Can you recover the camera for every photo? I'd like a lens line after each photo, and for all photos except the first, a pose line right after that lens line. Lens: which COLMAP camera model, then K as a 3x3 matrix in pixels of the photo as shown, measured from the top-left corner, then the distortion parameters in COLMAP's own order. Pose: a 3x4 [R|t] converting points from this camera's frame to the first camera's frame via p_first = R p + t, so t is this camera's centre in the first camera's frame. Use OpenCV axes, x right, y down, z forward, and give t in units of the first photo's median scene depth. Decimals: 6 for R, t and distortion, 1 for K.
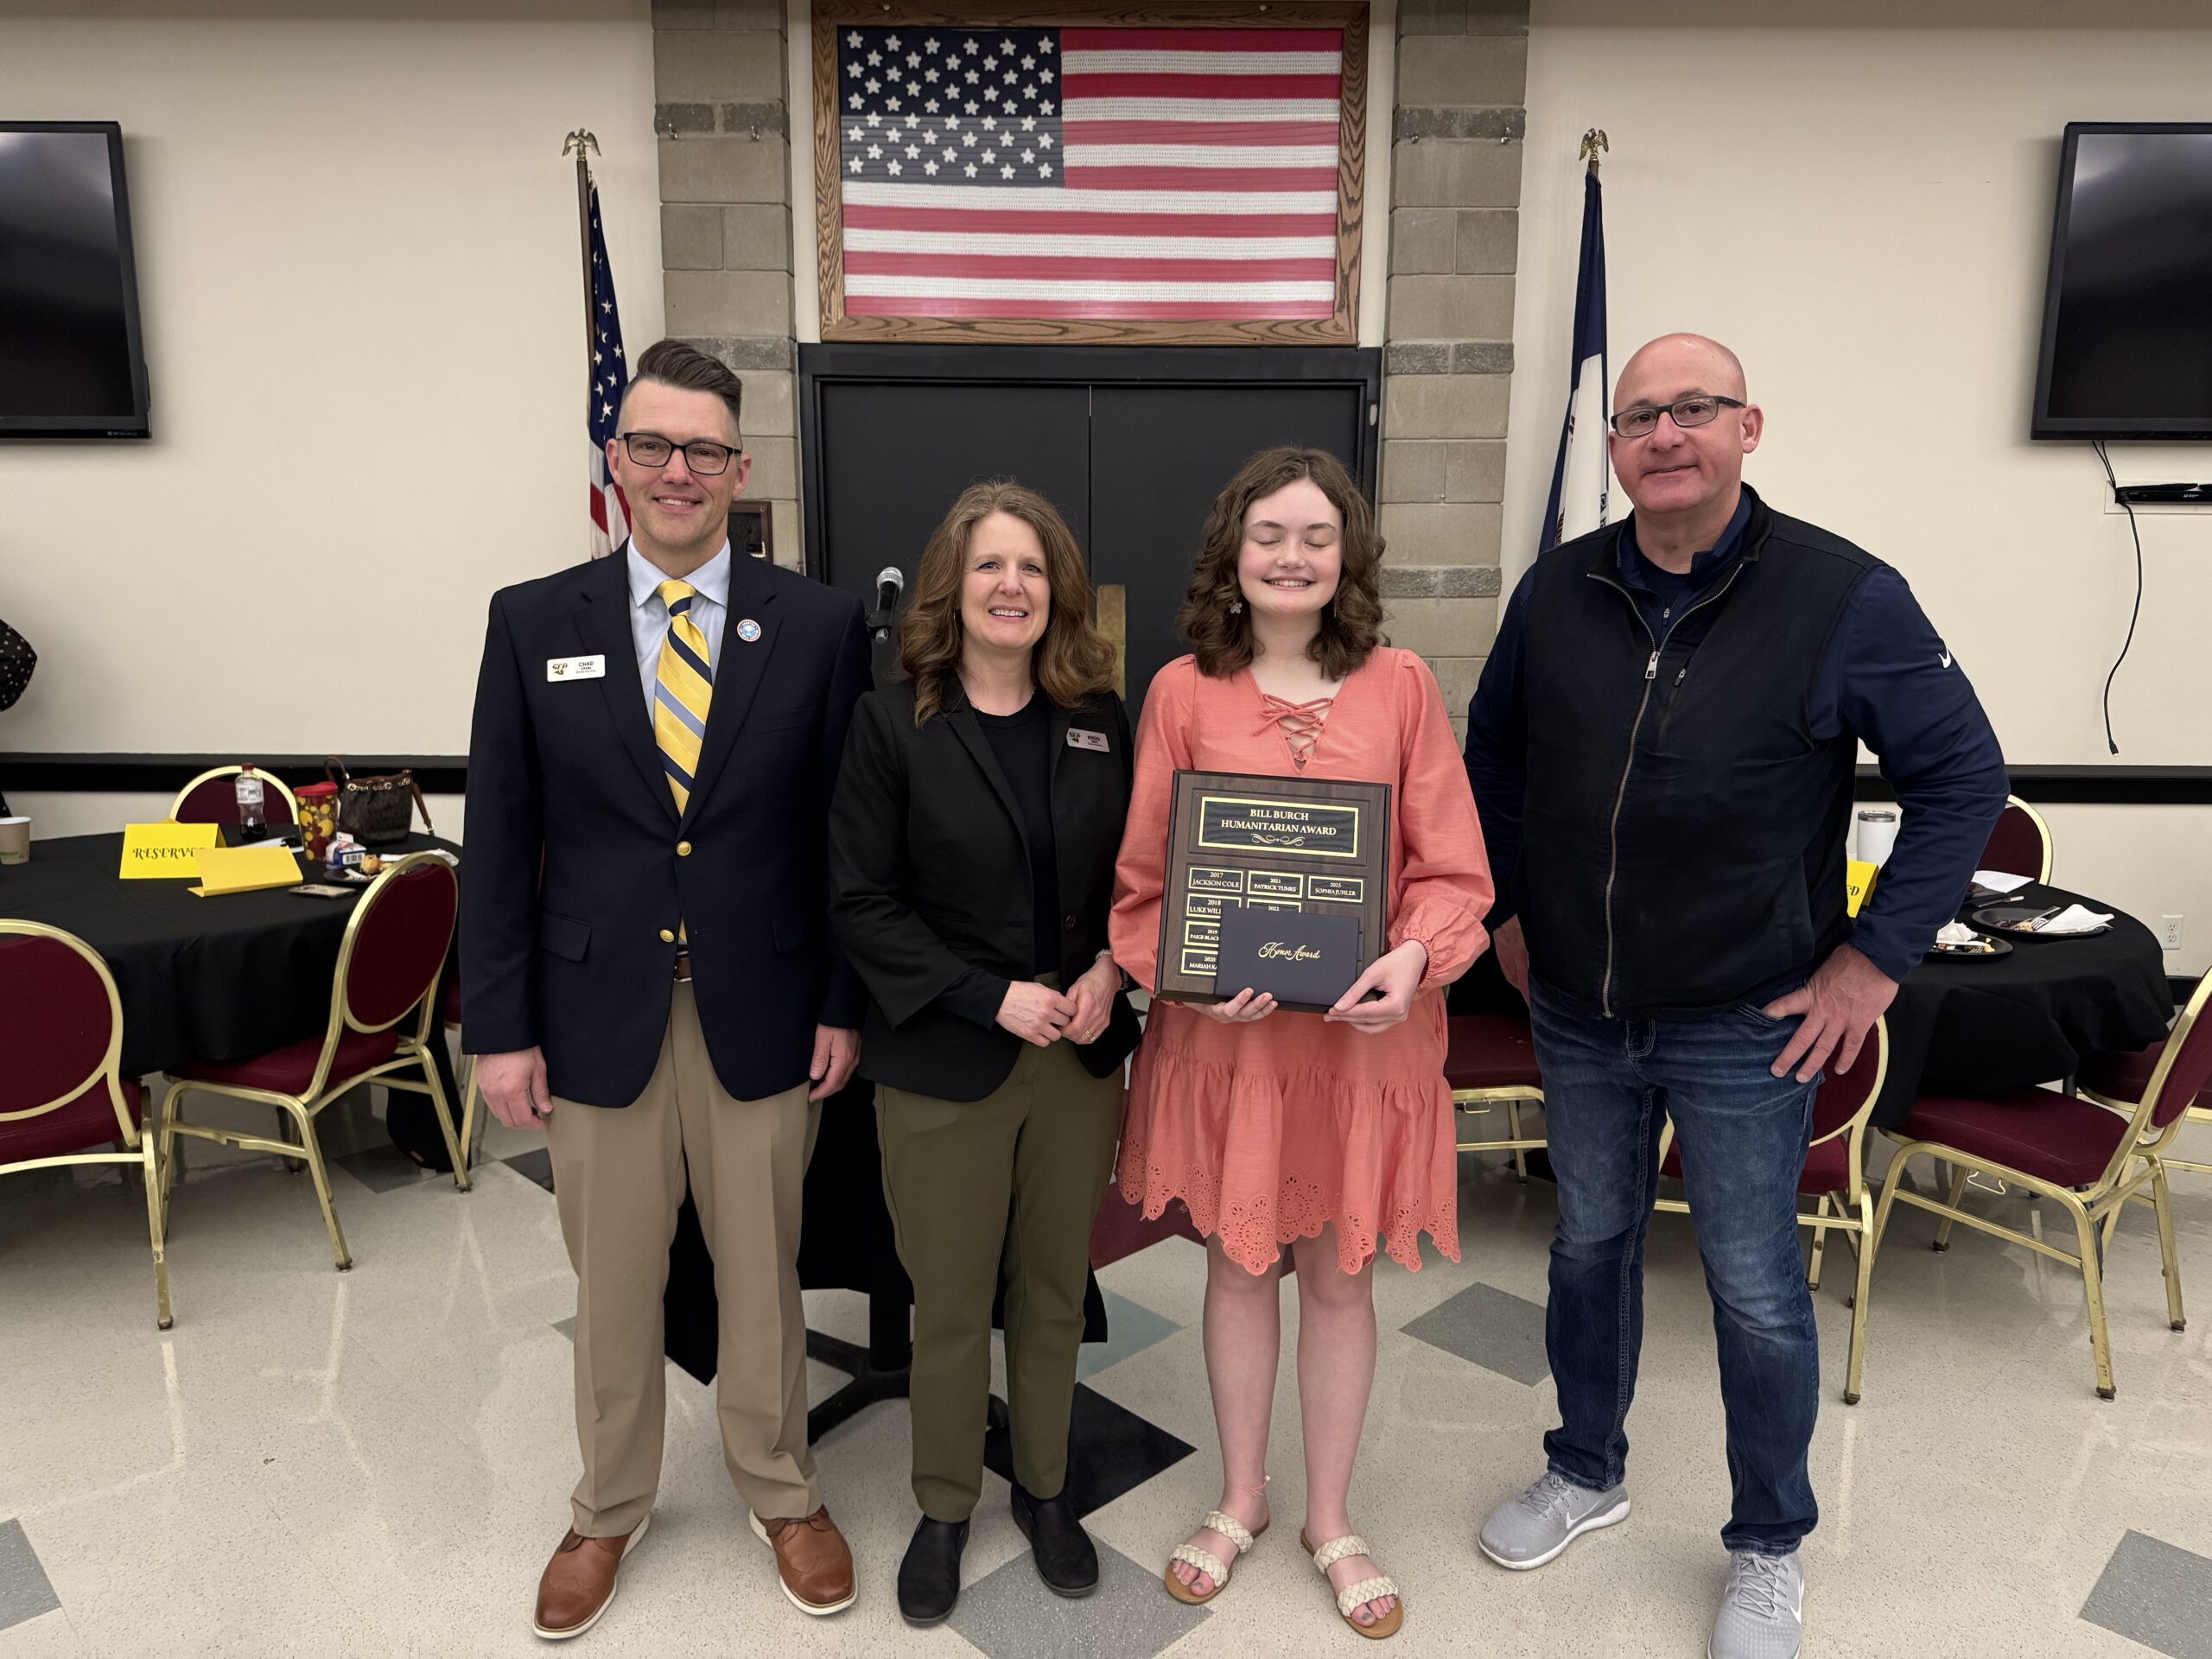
lens RADIAL K [[1599.9, 0, 1106.9], [0, 1599.9, 823.7], [0, 0, 1]] dist [0.022001, -0.030864]
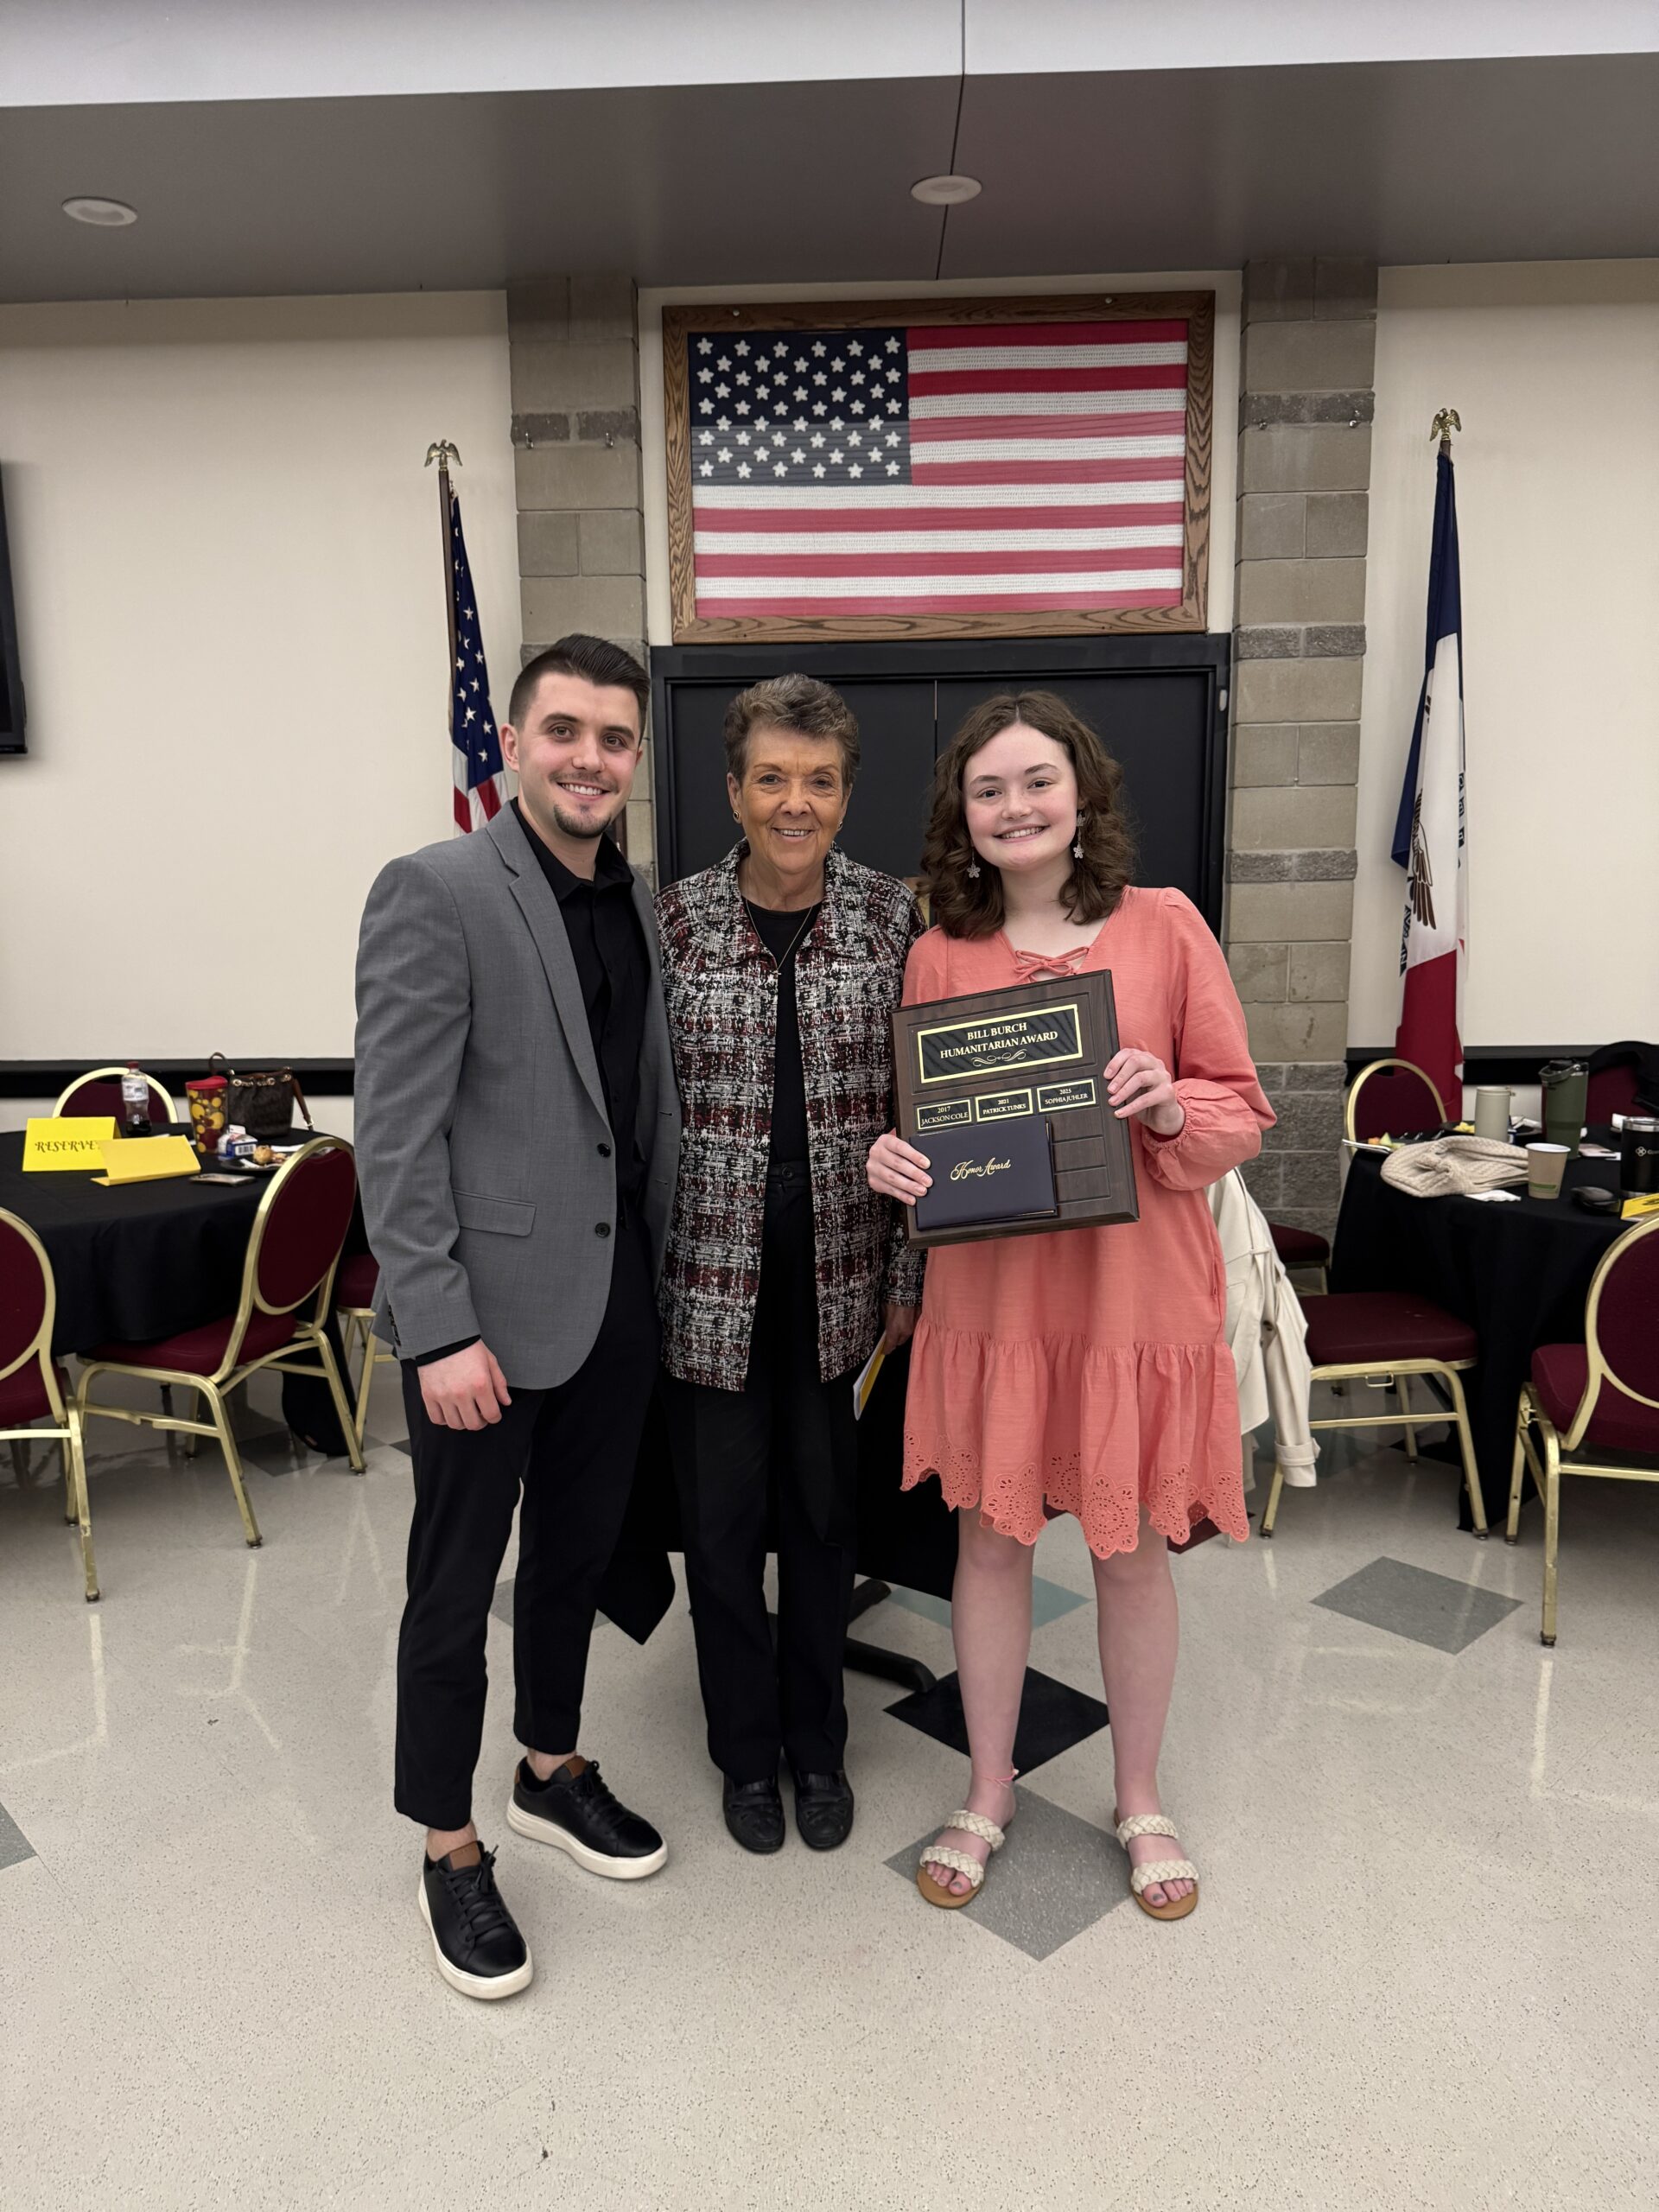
lens RADIAL K [[1599.9, 0, 827.8], [0, 1599.9, 1117.8], [0, 0, 1]] dist [0.022001, -0.030864]
pose [[0.999067, -0.014247, -0.040768, -0.044409], [0.013572, 0.999767, -0.016766, 0.018507], [0.040997, 0.016197, 0.999028, -0.005158]]
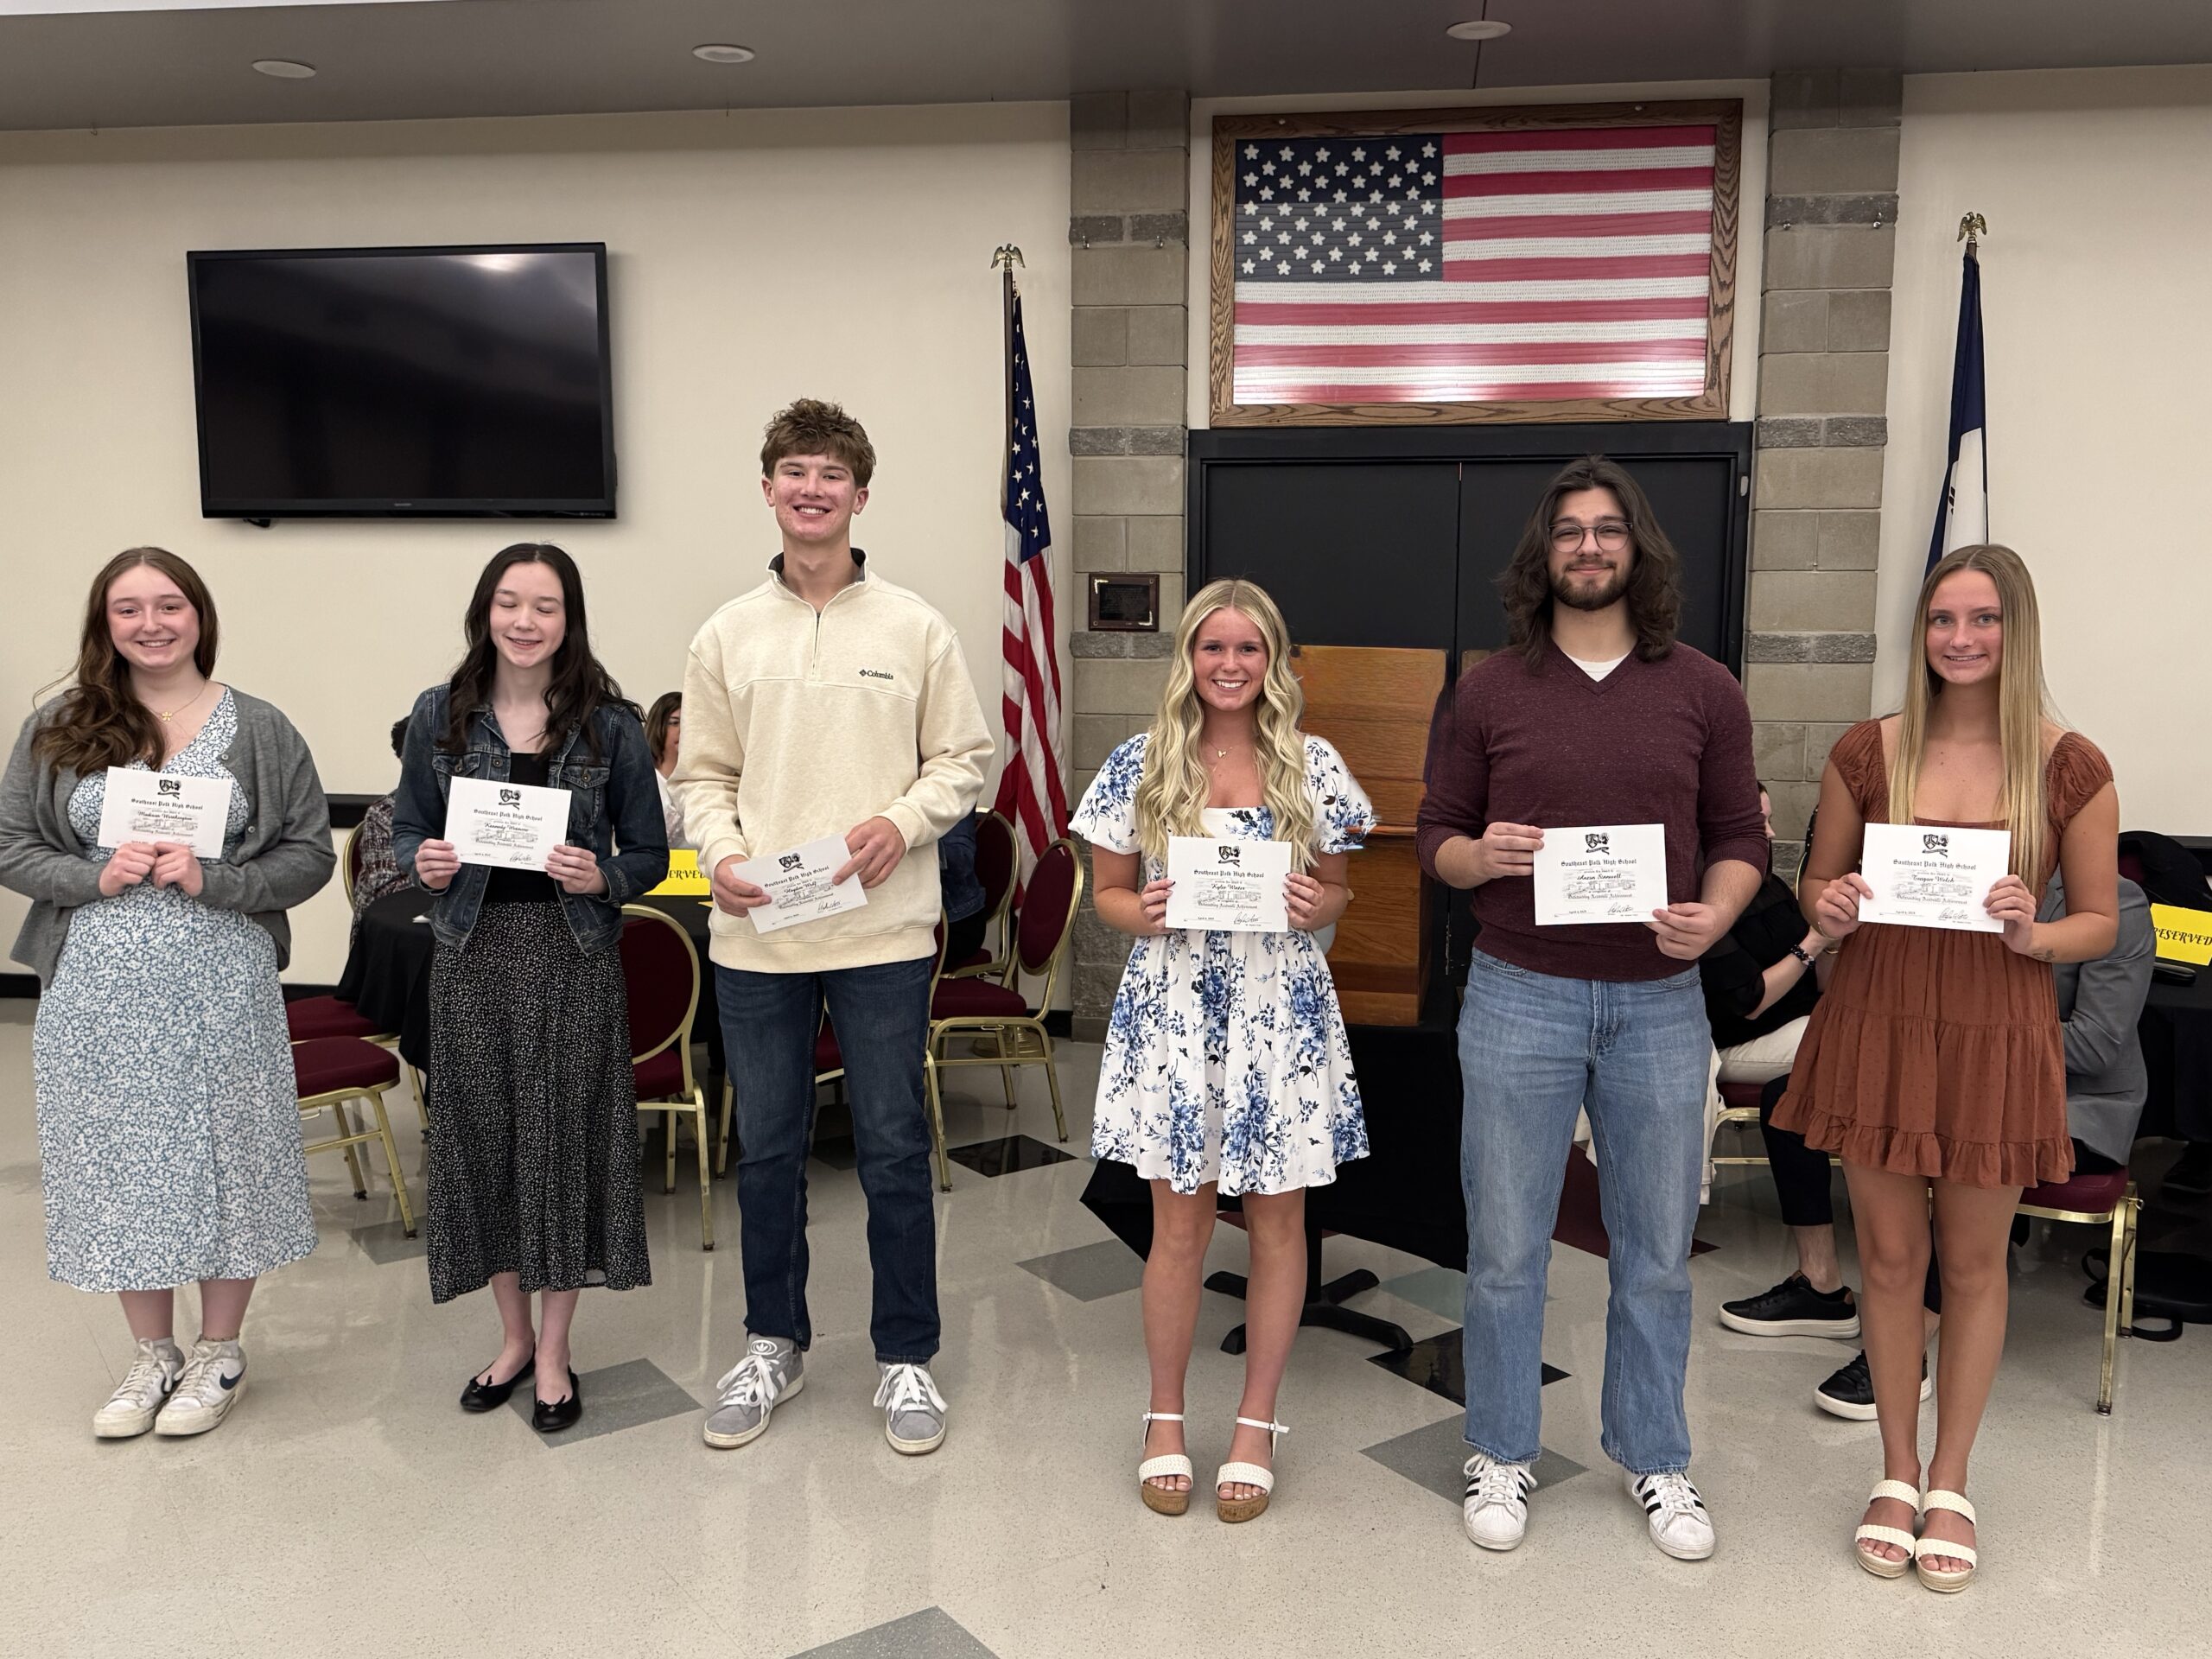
lens RADIAL K [[1891.0, 0, 1166.8], [0, 1891.0, 811.2], [0, 0, 1]] dist [0.235101, -0.553181]
pose [[0.990098, 0.016002, -0.139465, -0.024466], [-0.025017, 0.997692, -0.063129, 0.040312], [0.138133, 0.065993, 0.988213, -0.267528]]
